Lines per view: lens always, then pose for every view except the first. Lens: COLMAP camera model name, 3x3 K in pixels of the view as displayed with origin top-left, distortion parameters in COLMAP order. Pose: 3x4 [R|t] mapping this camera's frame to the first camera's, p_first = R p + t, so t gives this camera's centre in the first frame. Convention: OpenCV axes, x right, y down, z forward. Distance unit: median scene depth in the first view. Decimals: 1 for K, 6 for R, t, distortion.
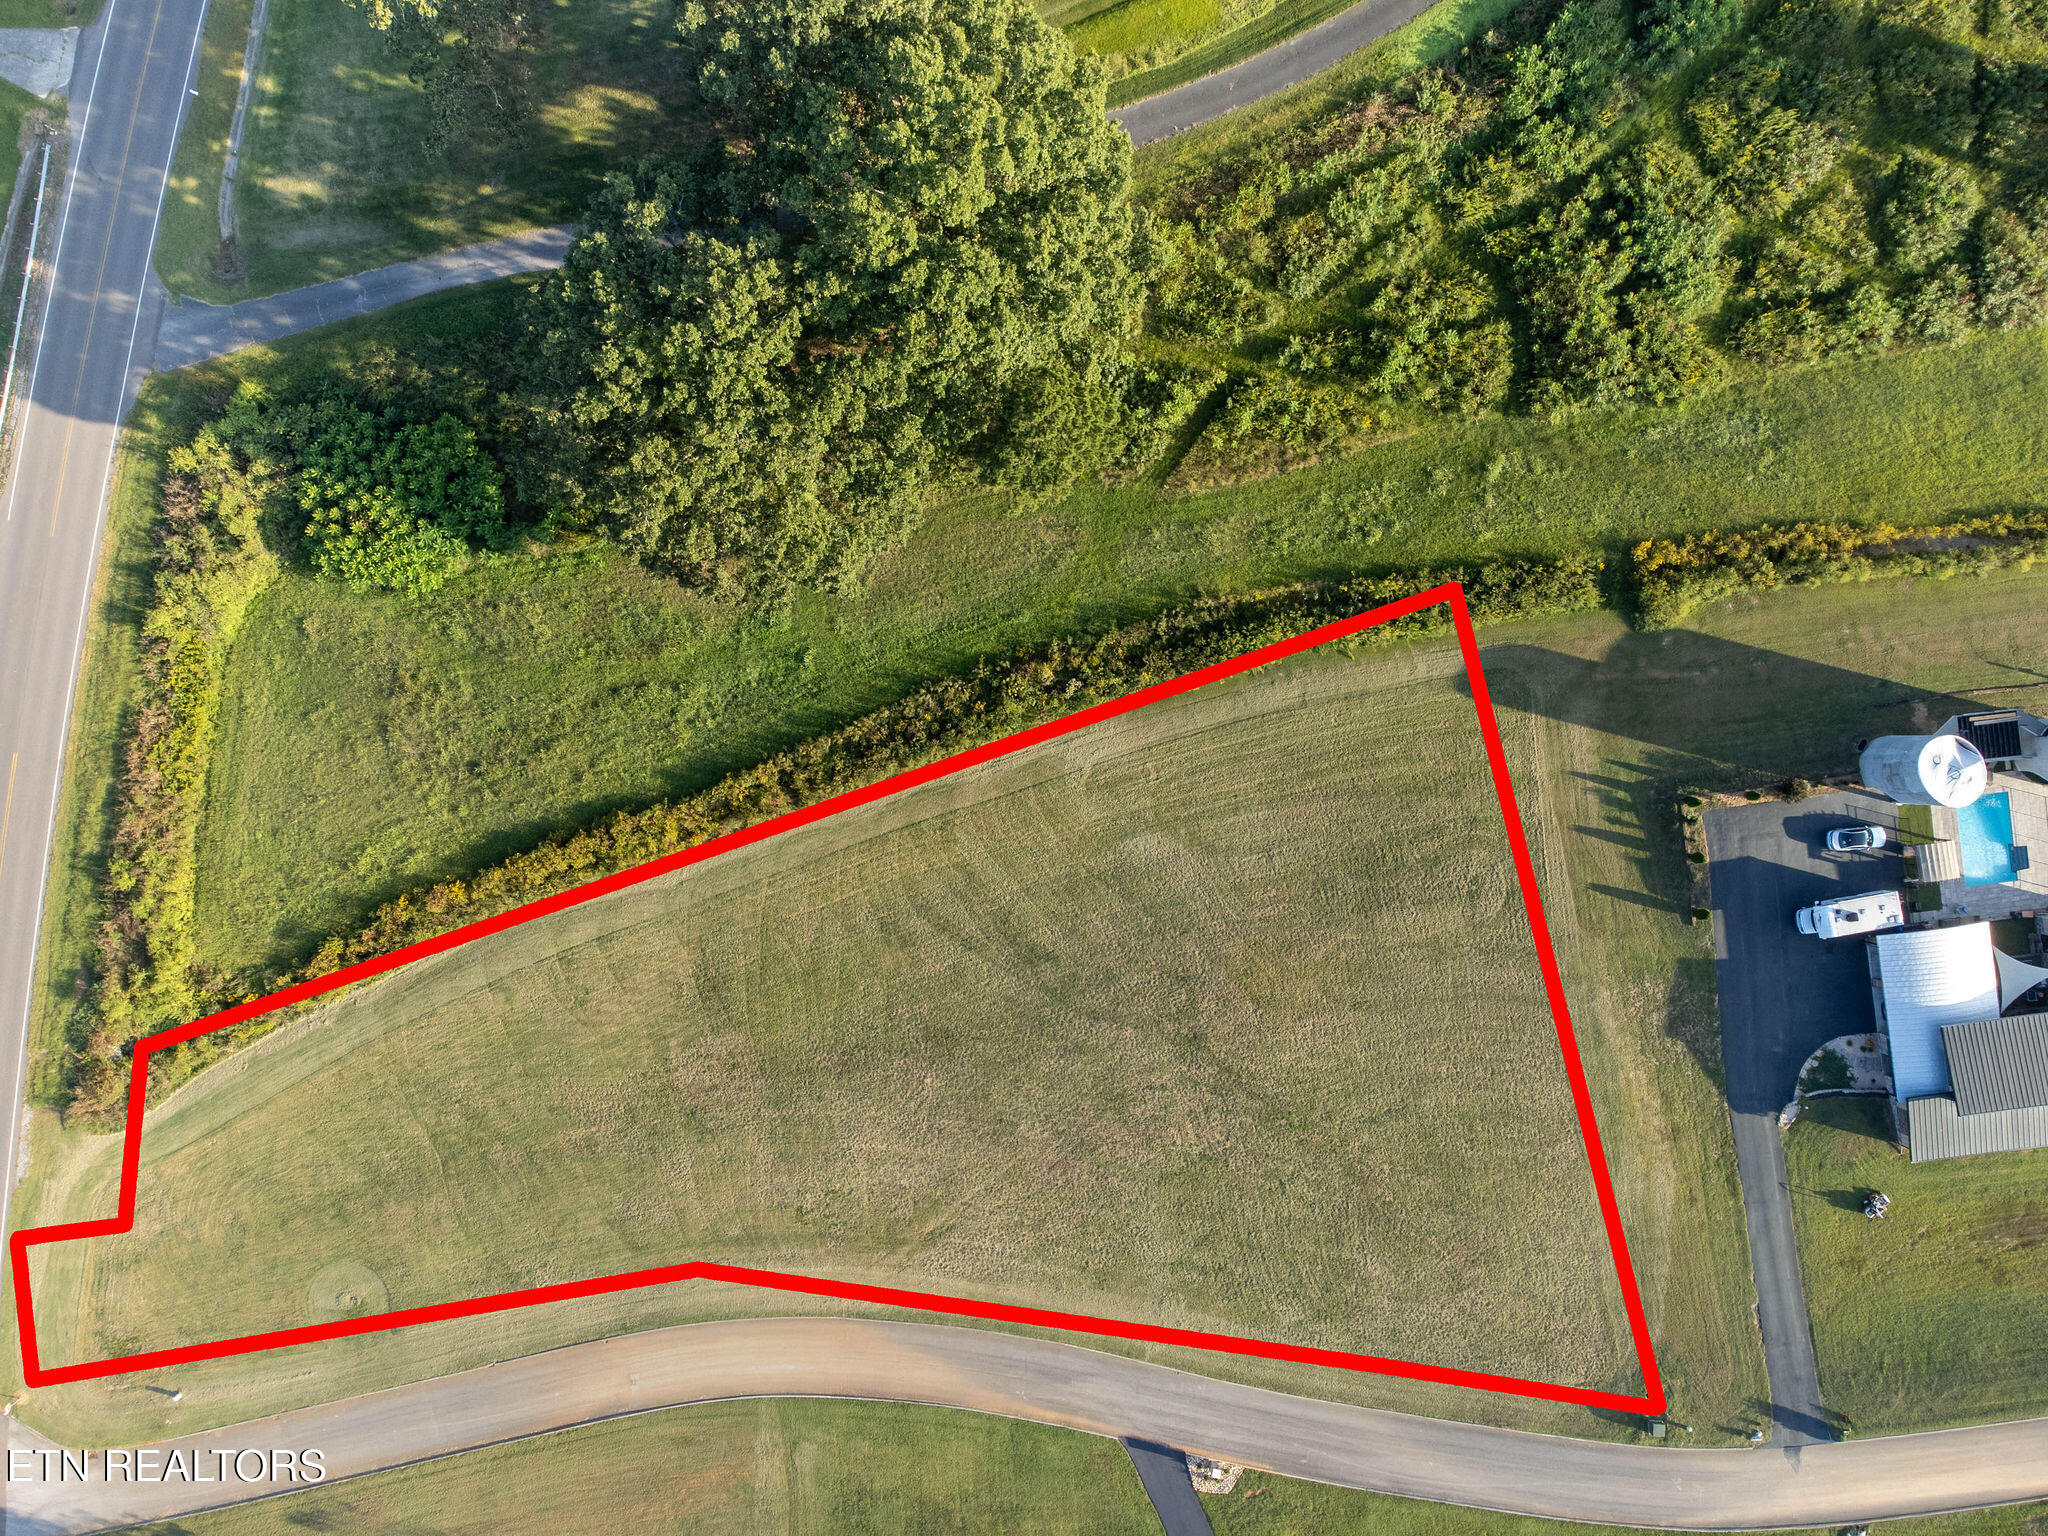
lens RADIAL K [[1536.3, 0, 1015.4], [0, 1536.3, 768.6], [0, 0, 1]] dist [0.001682, 0.033239]
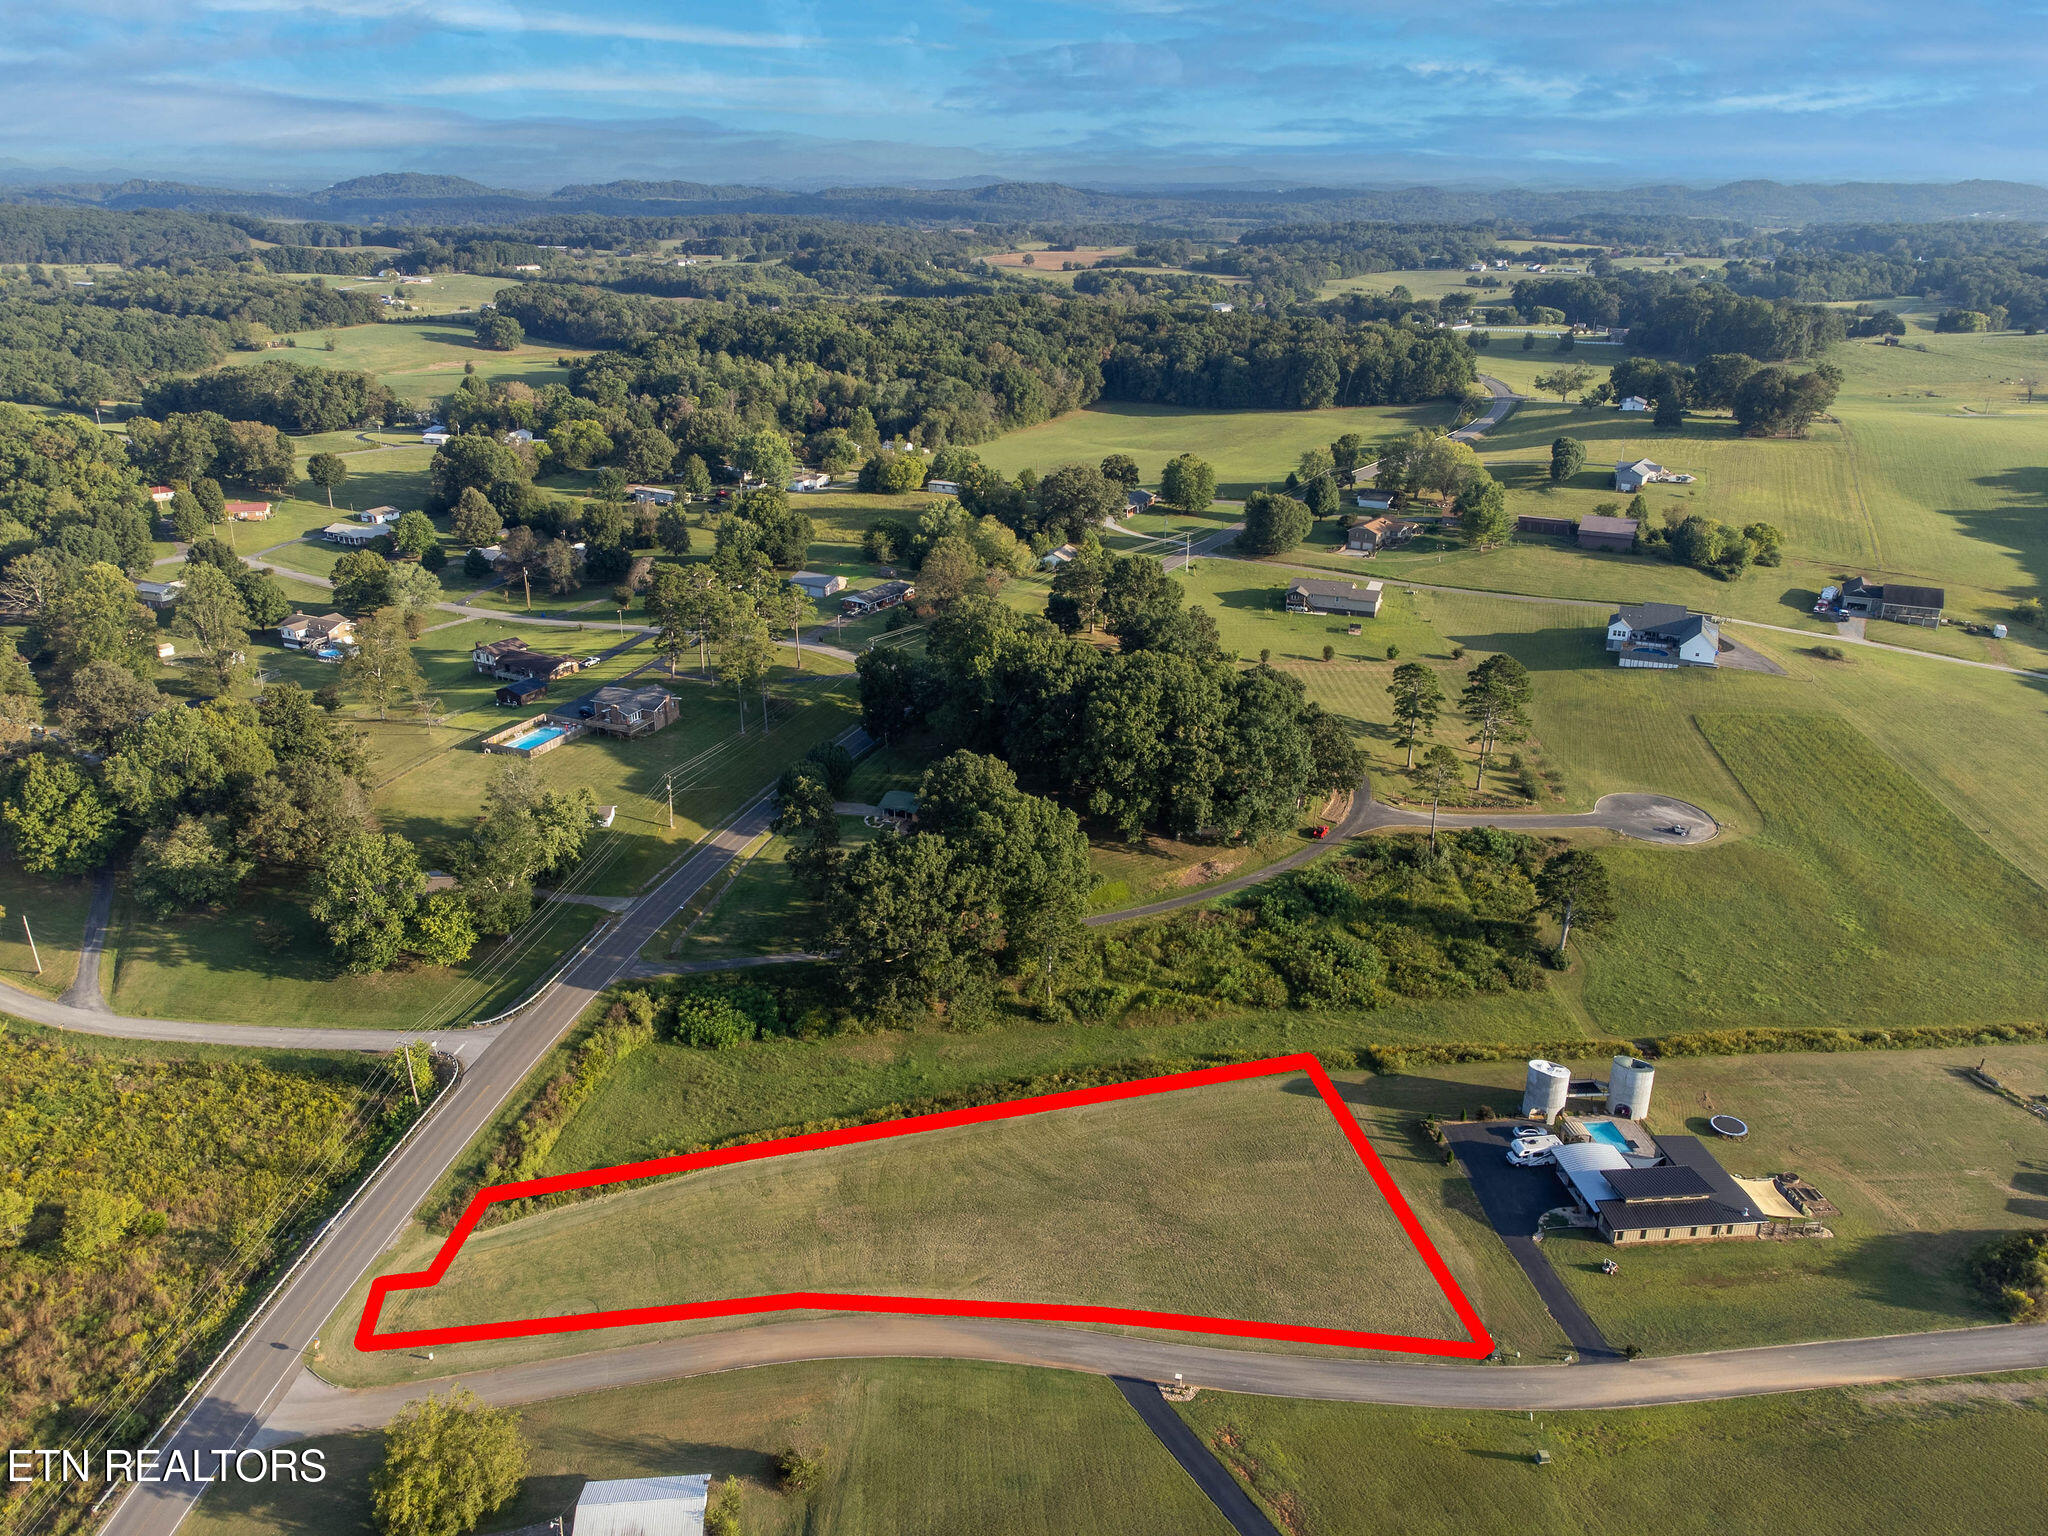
lens RADIAL K [[1536.3, 0, 1015.4], [0, 1536.3, 768.6], [0, 0, 1]] dist [0.001682, 0.033239]
pose [[0.999571, 0.001600, -0.029229, 0.025523], [-0.027947, 0.349218, -0.936625, 1.516639], [0.008709, 0.937040, 0.349113, 0.023343]]
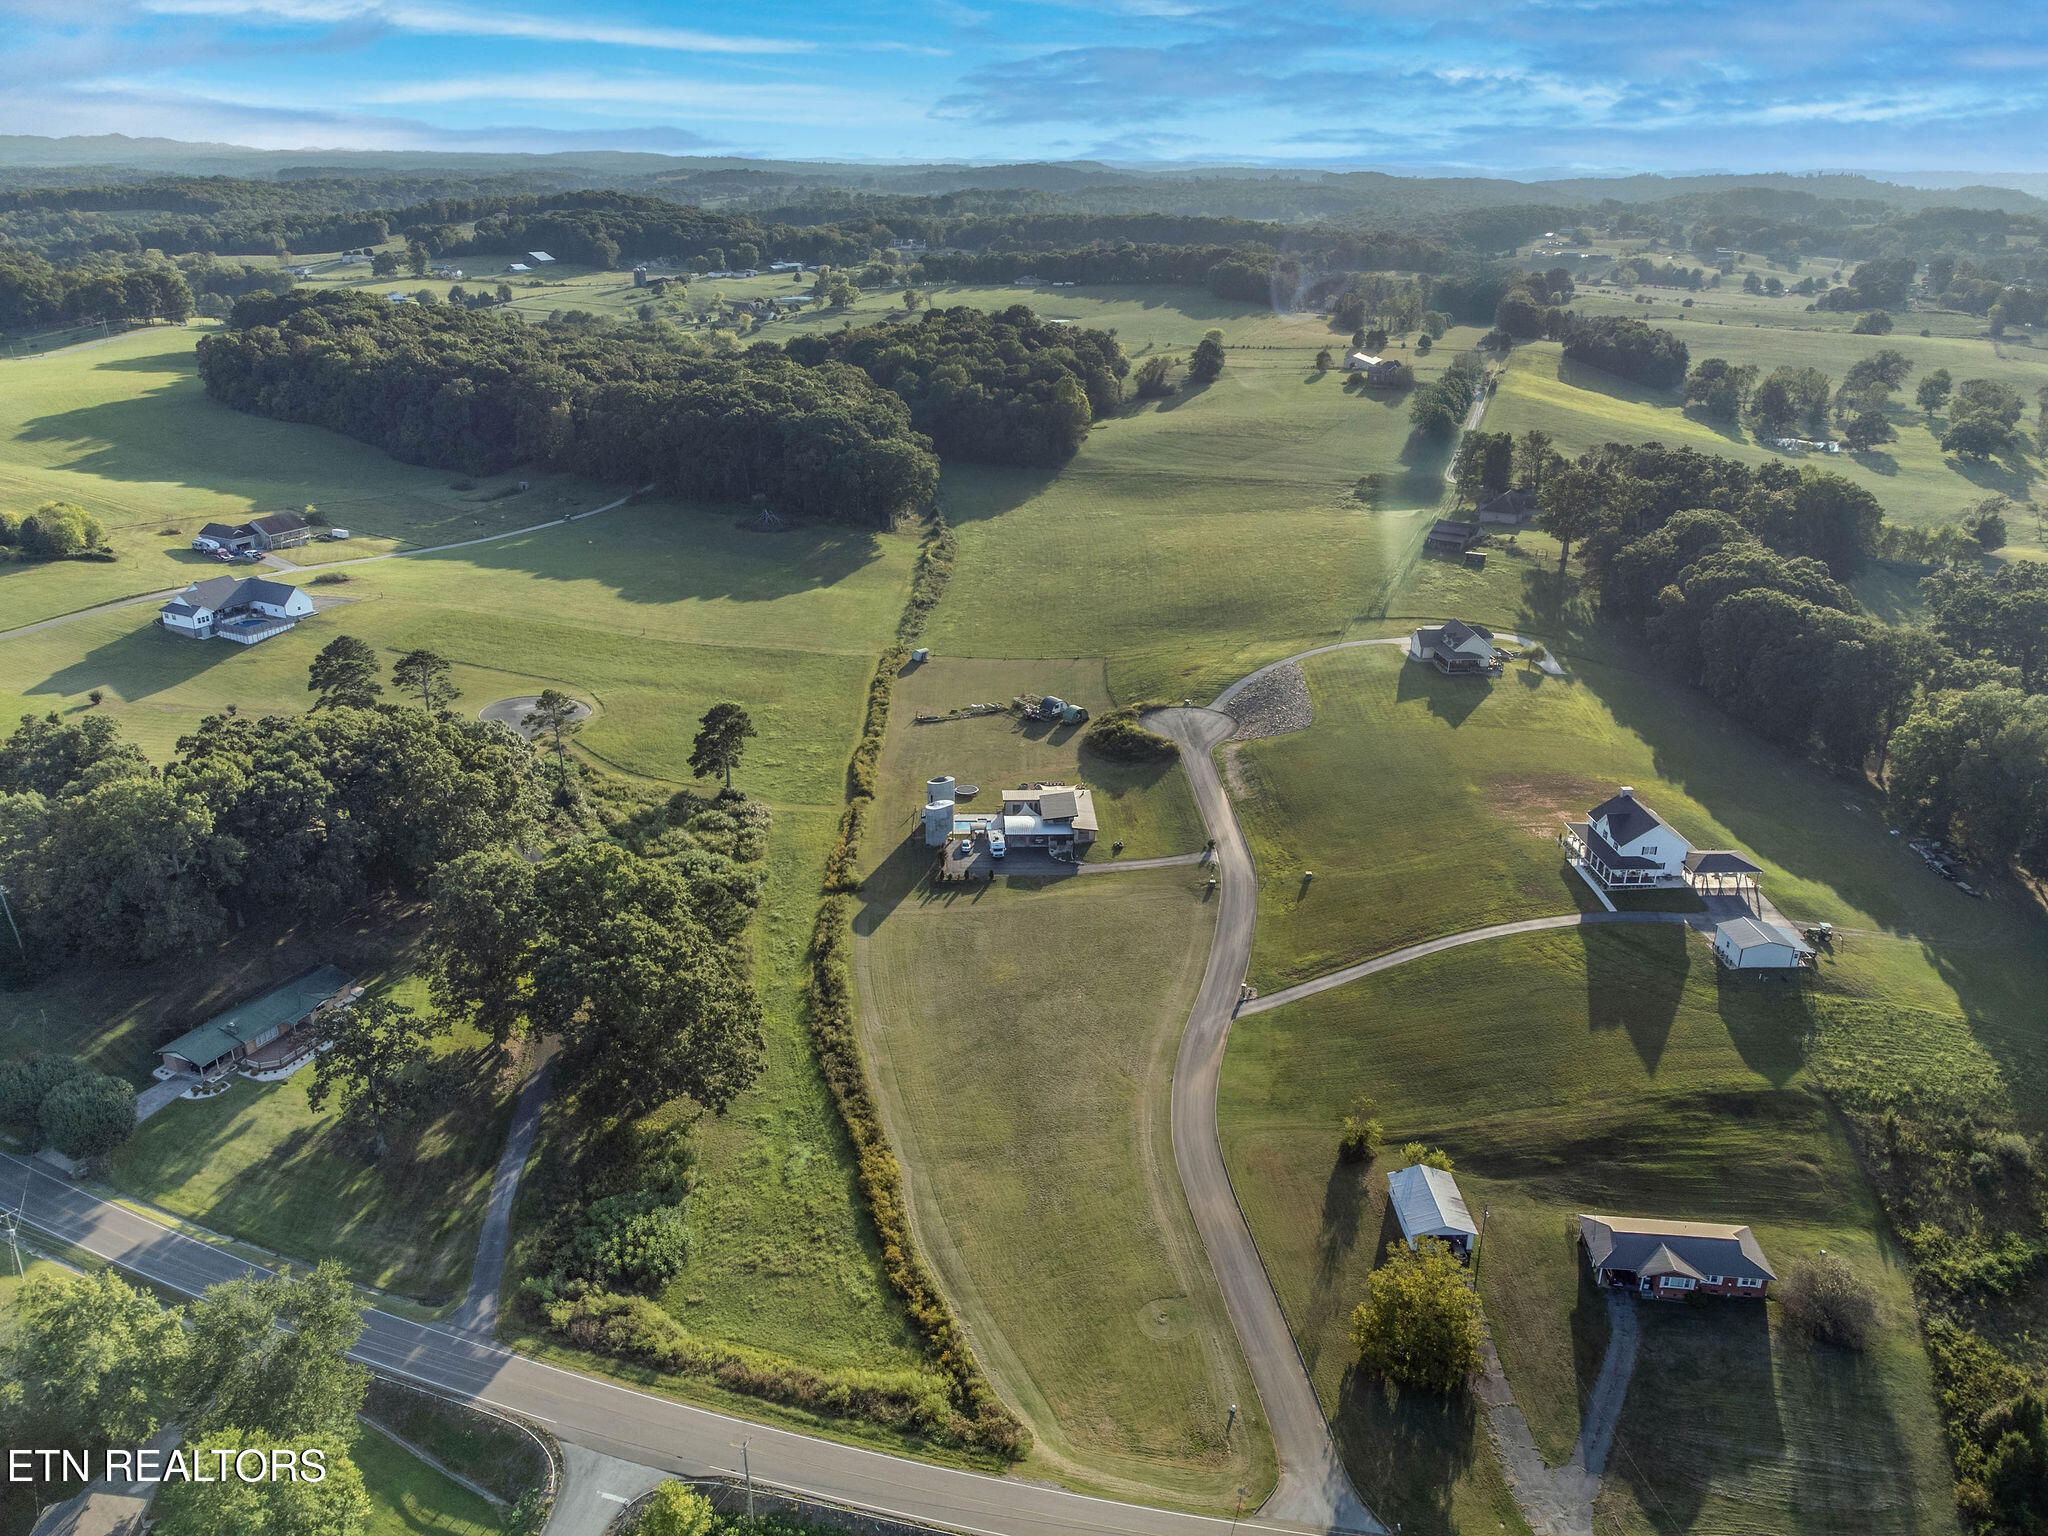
lens RADIAL K [[1536.3, 0, 1015.4], [0, 1536.3, 768.6], [0, 0, 1]] dist [0.001682, 0.033239]
pose [[0.089461, -0.387528, 0.917507, -1.569318], [0.995984, 0.038183, -0.080986, 0.307429], [-0.003649, 0.921067, 0.389387, -0.028533]]
